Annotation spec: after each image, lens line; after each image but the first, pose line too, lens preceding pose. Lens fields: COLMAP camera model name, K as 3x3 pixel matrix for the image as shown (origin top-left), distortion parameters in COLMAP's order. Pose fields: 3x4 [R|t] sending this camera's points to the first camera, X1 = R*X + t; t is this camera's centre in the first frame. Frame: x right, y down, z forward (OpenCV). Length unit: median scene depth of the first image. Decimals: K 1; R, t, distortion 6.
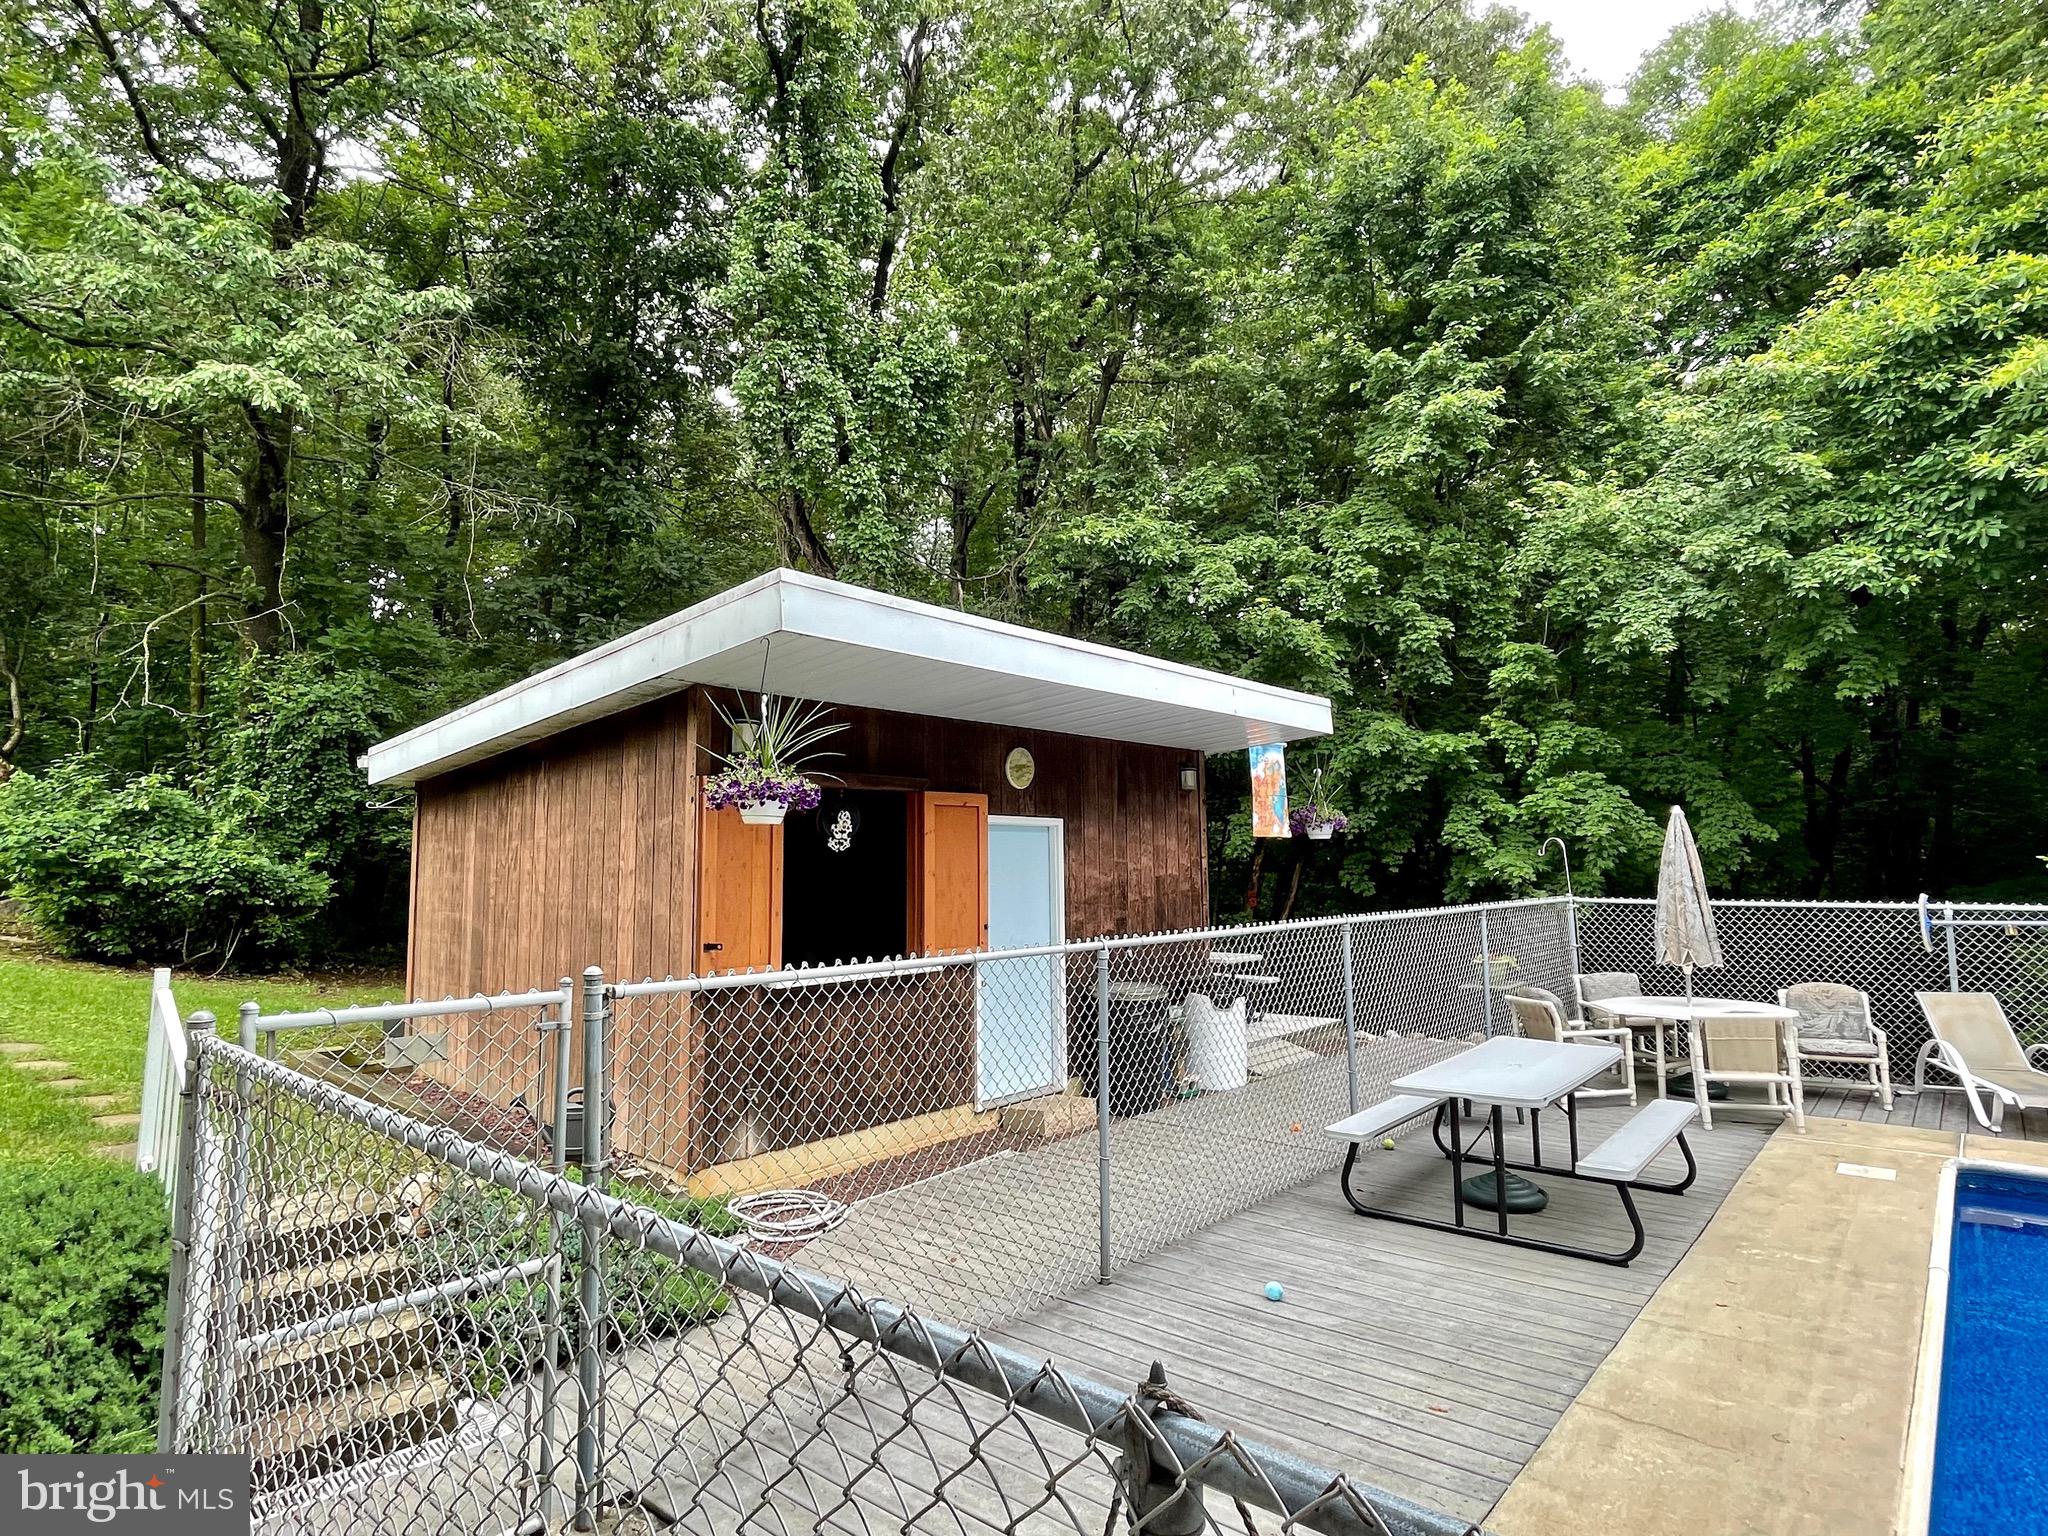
lens RADIAL K [[1075.2, 0, 1022.7], [0, 1075.2, 765.6], [0, 0, 1]] dist [0.001752, -0.000017]
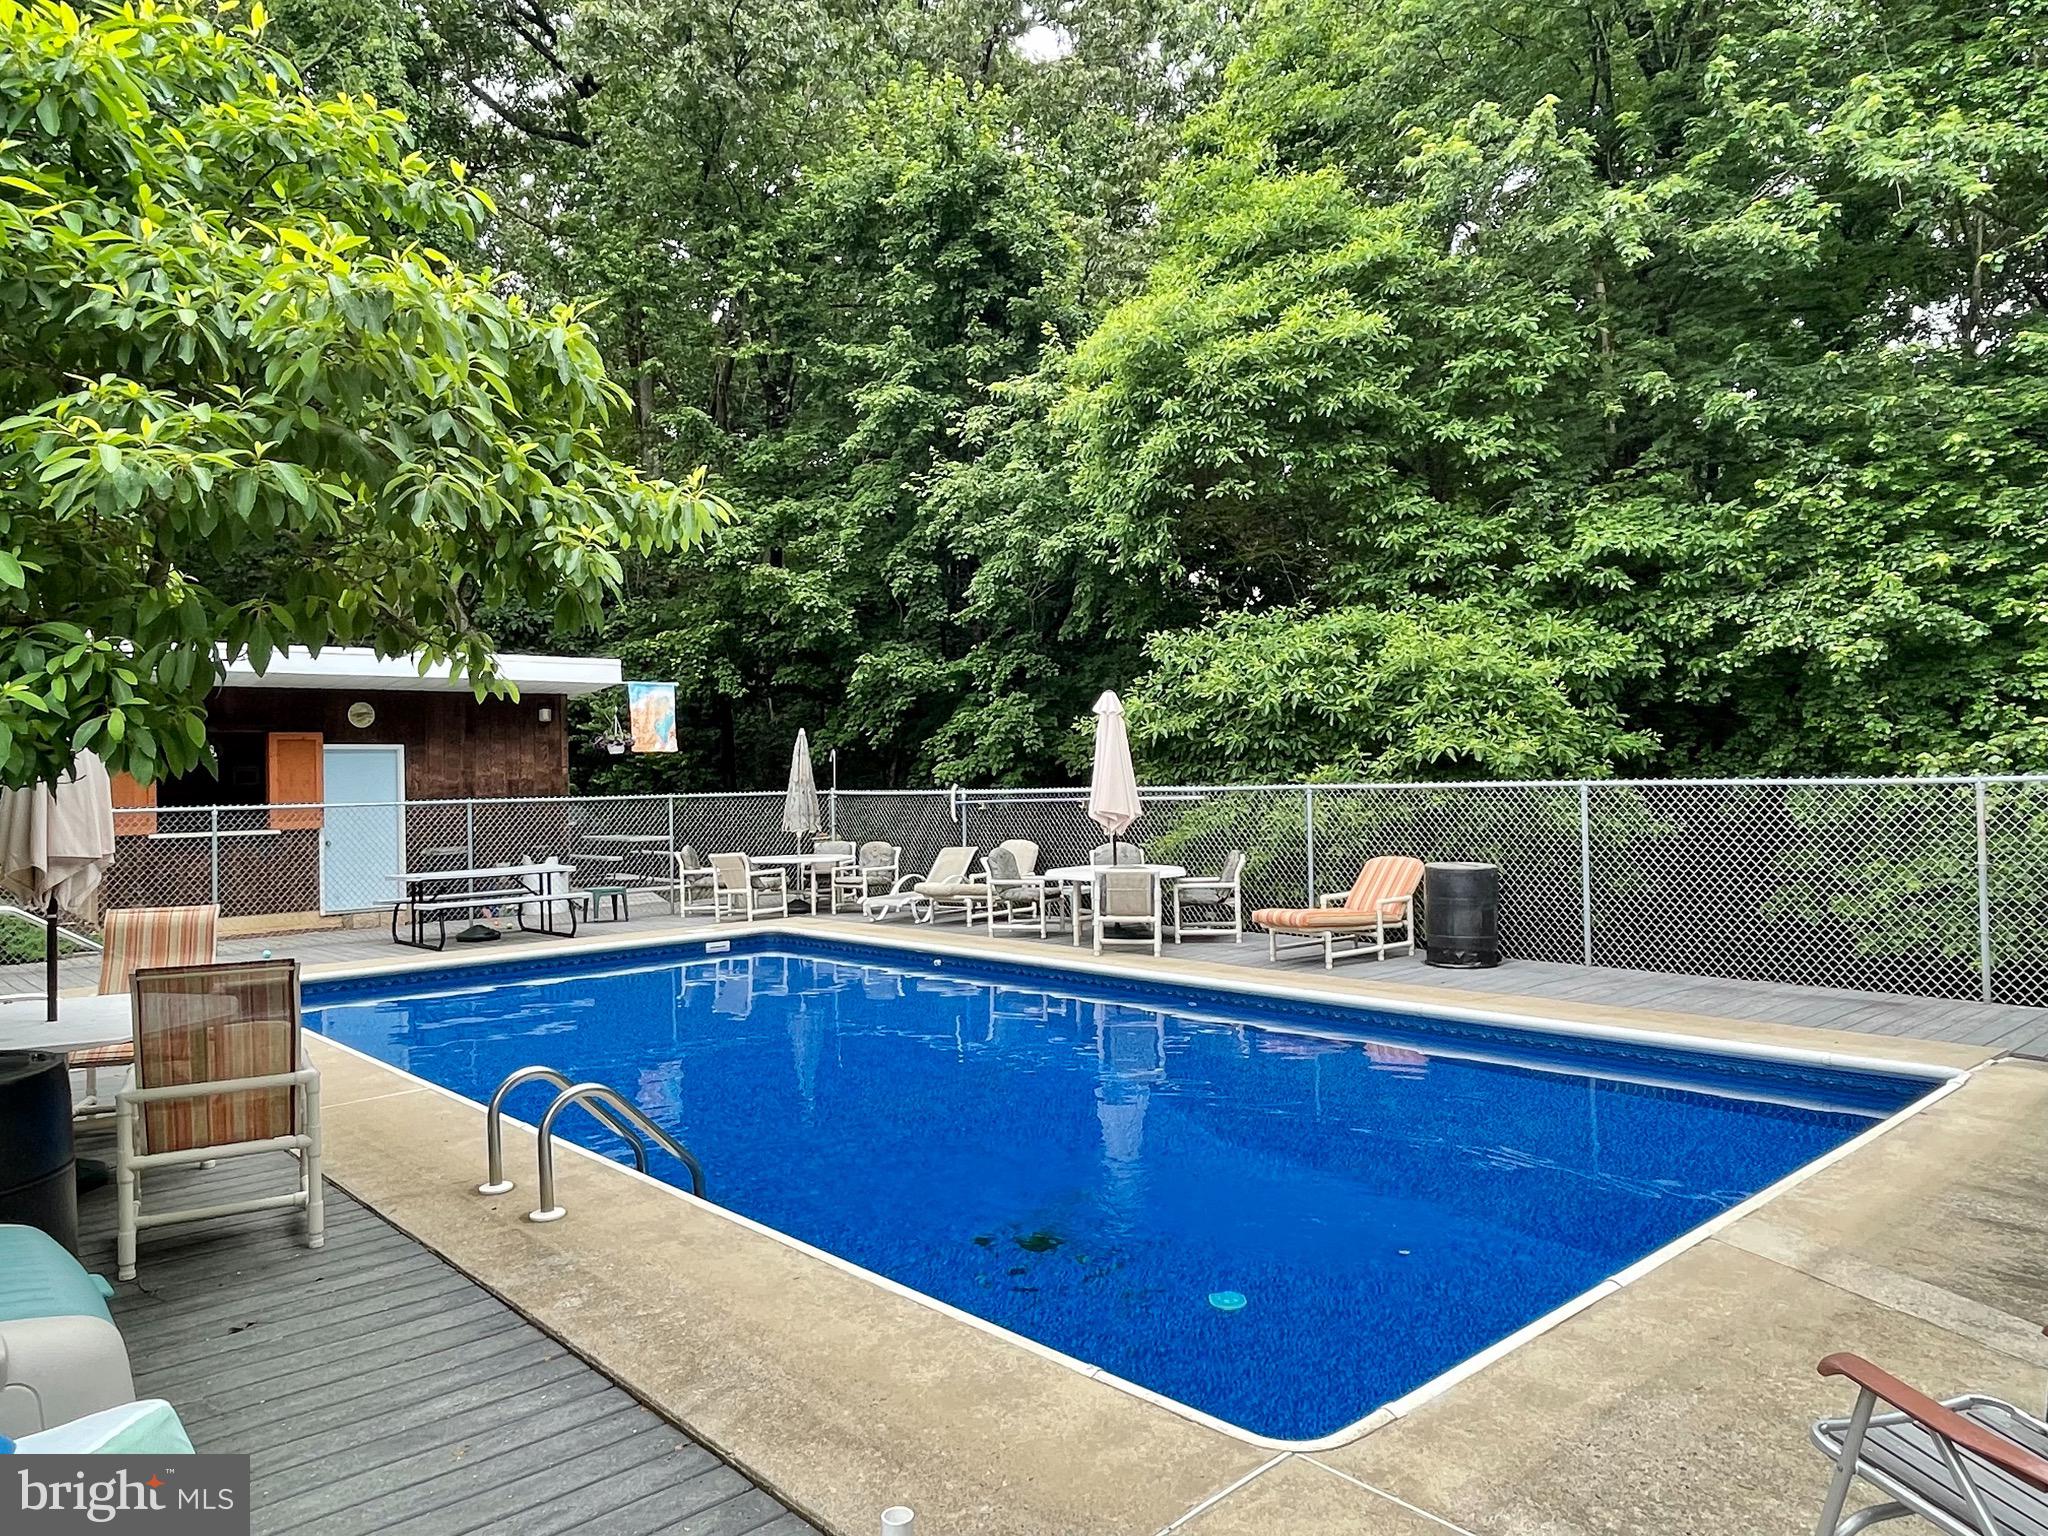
lens RADIAL K [[1318.7, 0, 1024.5], [0, 1318.7, 768.5], [0, 0, 1]] dist [-0.000995, -0.000281]
pose [[0.994092, -0.014792, -0.107525, 1.220578], [0.023913, 0.996176, 0.084038, -0.061016], [0.105871, -0.086113, 0.990644, -0.898273]]
